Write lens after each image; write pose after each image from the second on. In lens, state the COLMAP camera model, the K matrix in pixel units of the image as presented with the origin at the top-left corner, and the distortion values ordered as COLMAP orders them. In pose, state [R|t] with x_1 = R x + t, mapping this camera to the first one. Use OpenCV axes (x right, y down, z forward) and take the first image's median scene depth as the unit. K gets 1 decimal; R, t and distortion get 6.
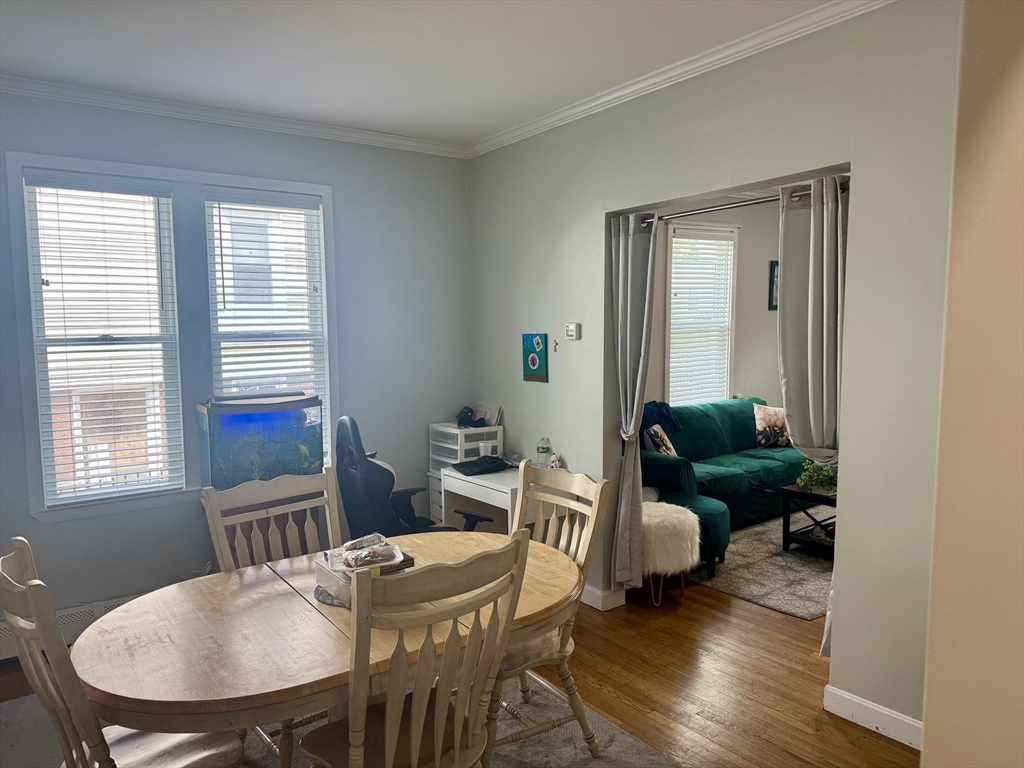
lens RADIAL K [[744.0, 0, 514.9], [0, 744.0, 382.3], [0, 0, 1]] dist [0.047088, -0.034358]
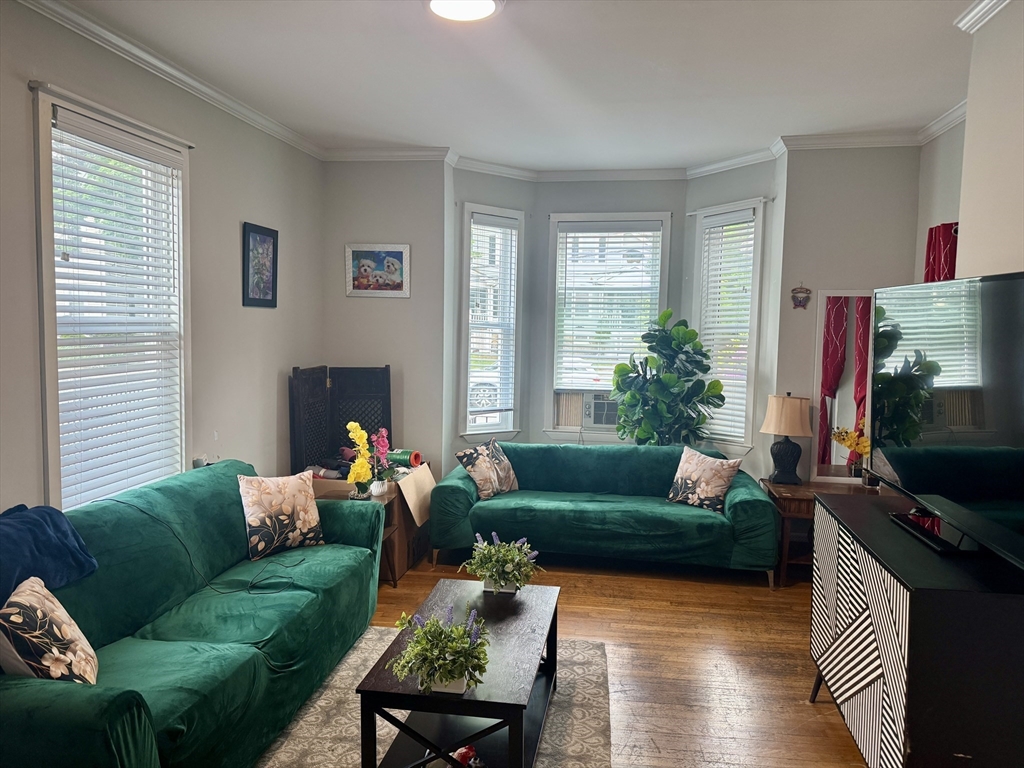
lens RADIAL K [[744.0, 0, 514.9], [0, 744.0, 382.3], [0, 0, 1]] dist [0.047088, -0.034358]
pose [[0.715788, -0.031162, 0.697623, 0.089573], [0.039571, 0.999209, 0.004032, -0.033730], [-0.697196, 0.024720, 0.716454, 0.482121]]
